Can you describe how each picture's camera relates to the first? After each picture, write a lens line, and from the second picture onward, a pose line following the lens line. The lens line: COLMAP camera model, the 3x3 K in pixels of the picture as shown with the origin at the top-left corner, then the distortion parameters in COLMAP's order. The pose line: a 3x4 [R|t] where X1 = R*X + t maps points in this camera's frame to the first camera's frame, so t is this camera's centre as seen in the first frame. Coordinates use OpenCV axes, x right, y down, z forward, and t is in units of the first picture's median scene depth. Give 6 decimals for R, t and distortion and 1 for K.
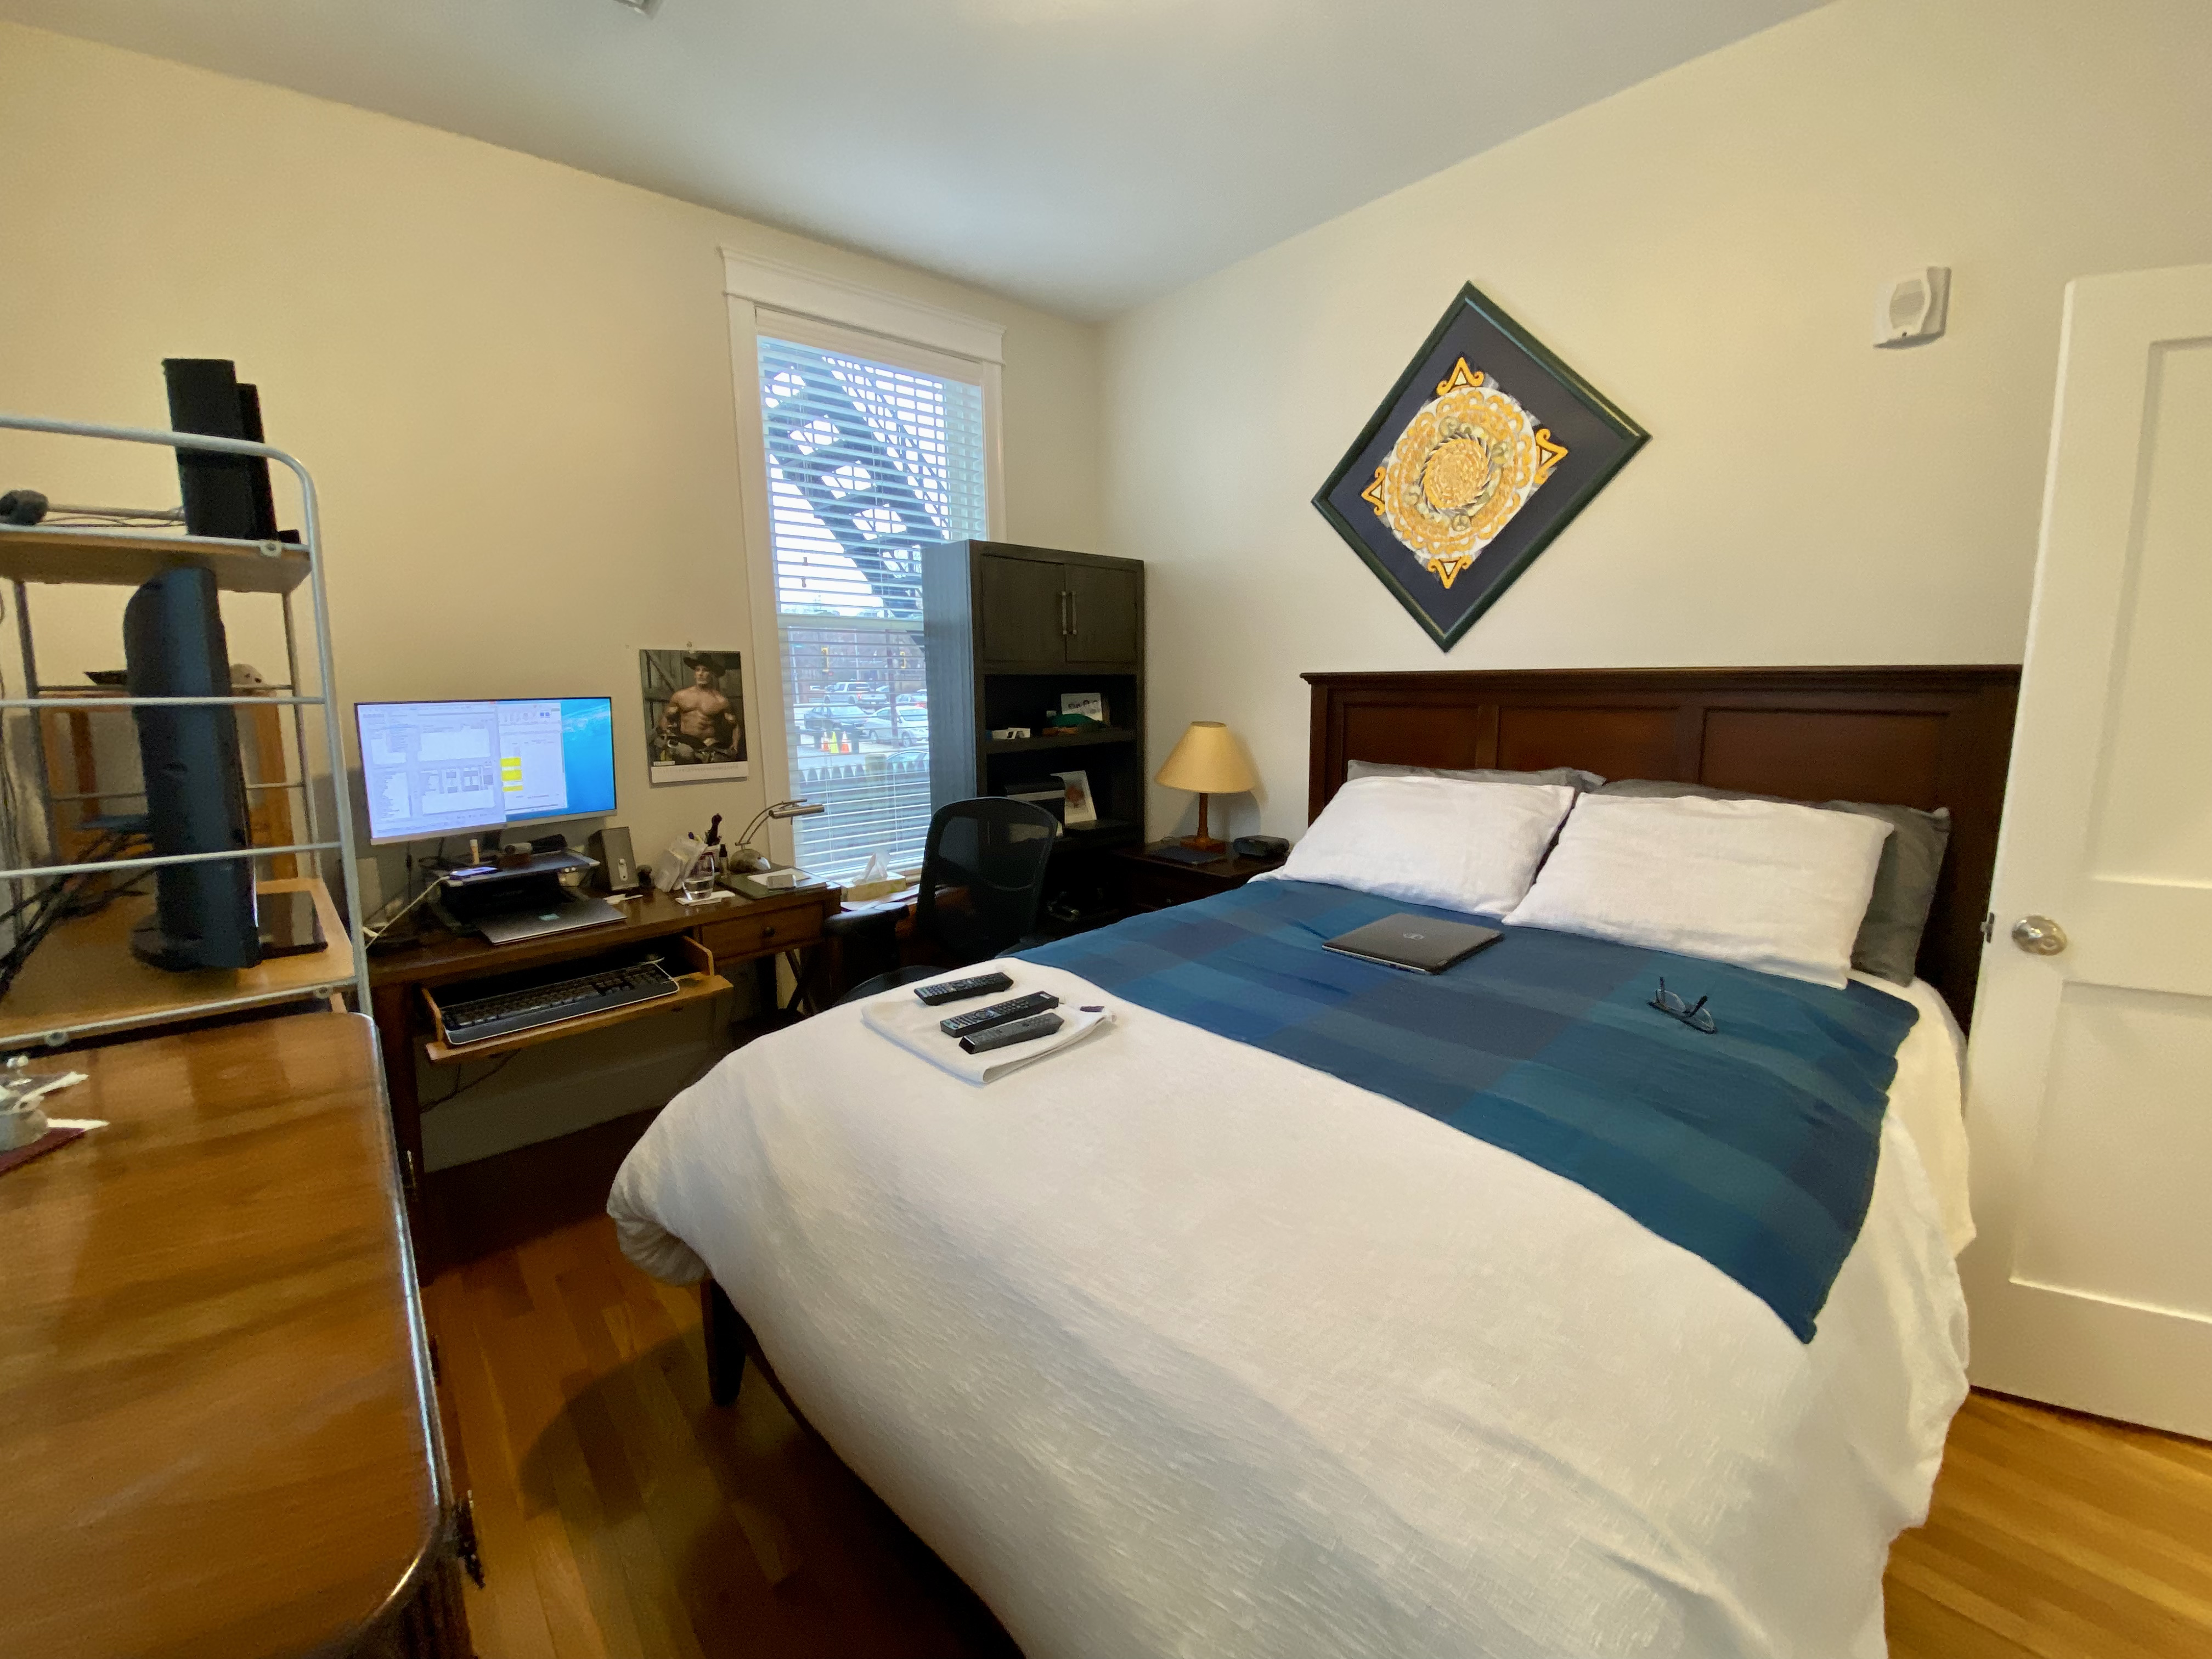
lens RADIAL K [[895.8, 0, 1116.9], [0, 895.8, 818.6], [0, 0, 1]] dist [0.018900, -0.017948]
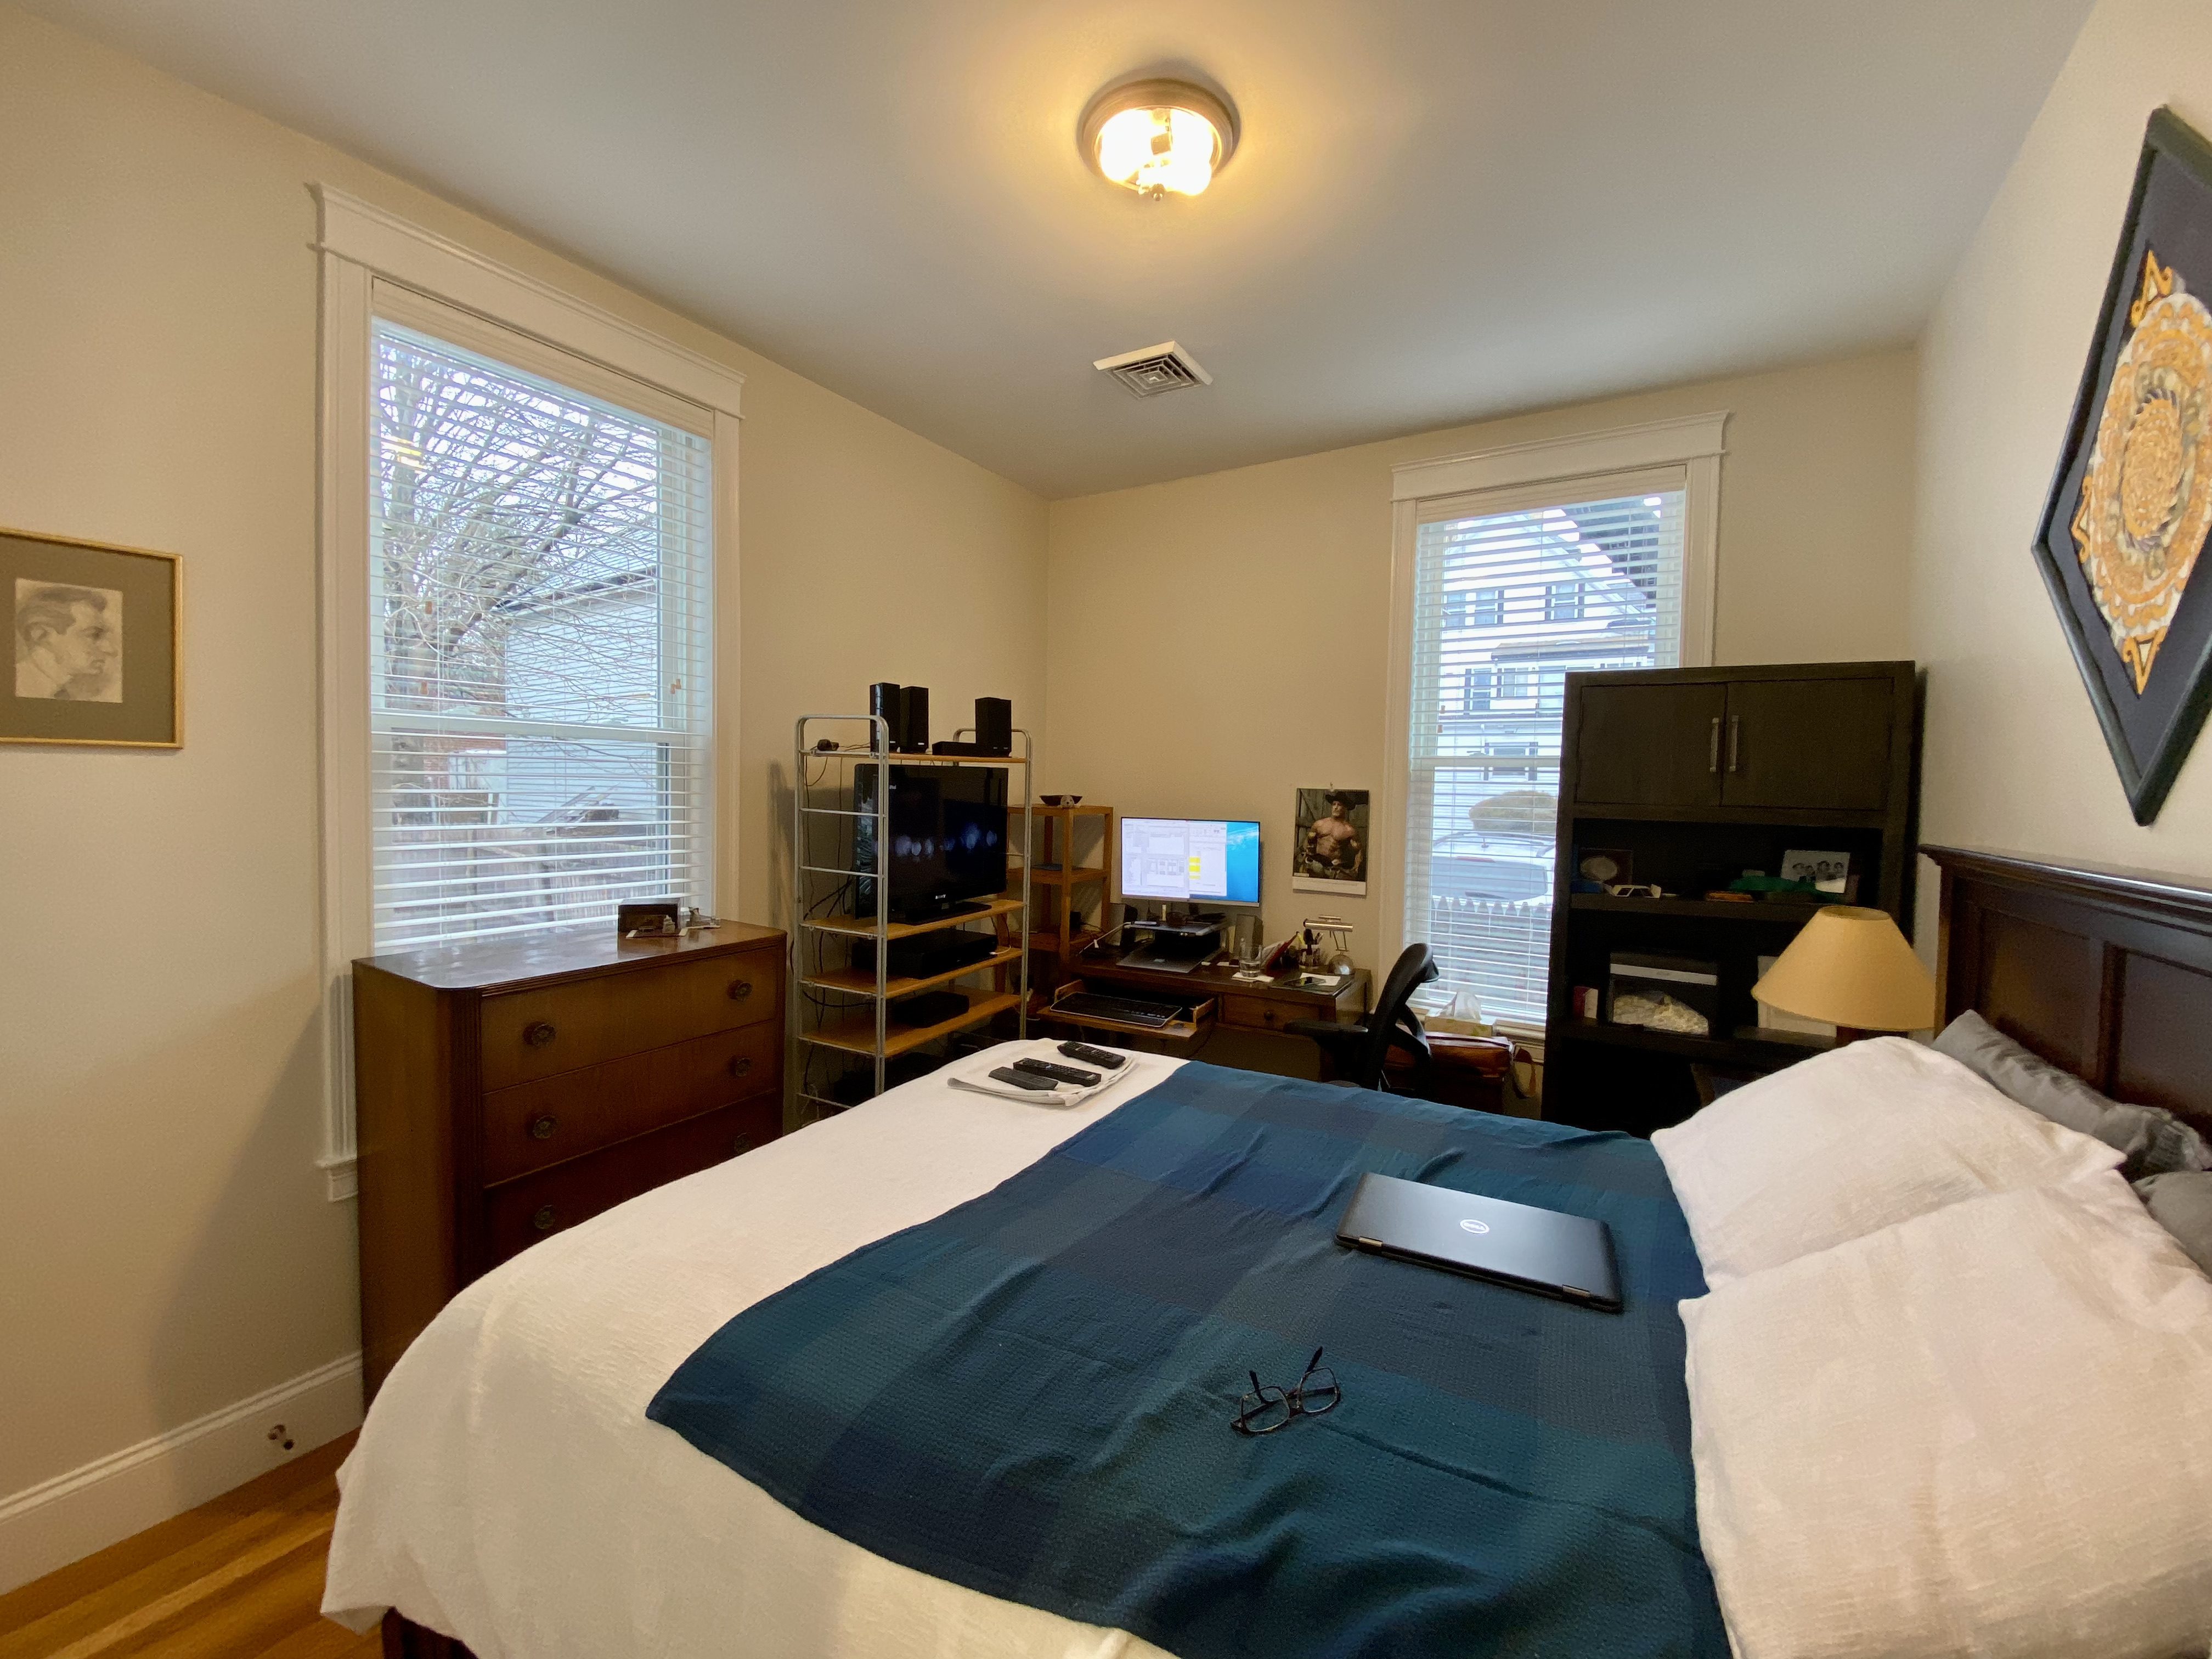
lens RADIAL K [[895.8, 0, 1116.9], [0, 895.8, 818.6], [0, 0, 1]] dist [0.018900, -0.017948]
pose [[0.307573, 0.050998, -0.950157, 0.633738], [-0.173439, 0.984839, -0.003284, -0.089998], [0.935584, 0.165805, 0.311755, 0.332615]]
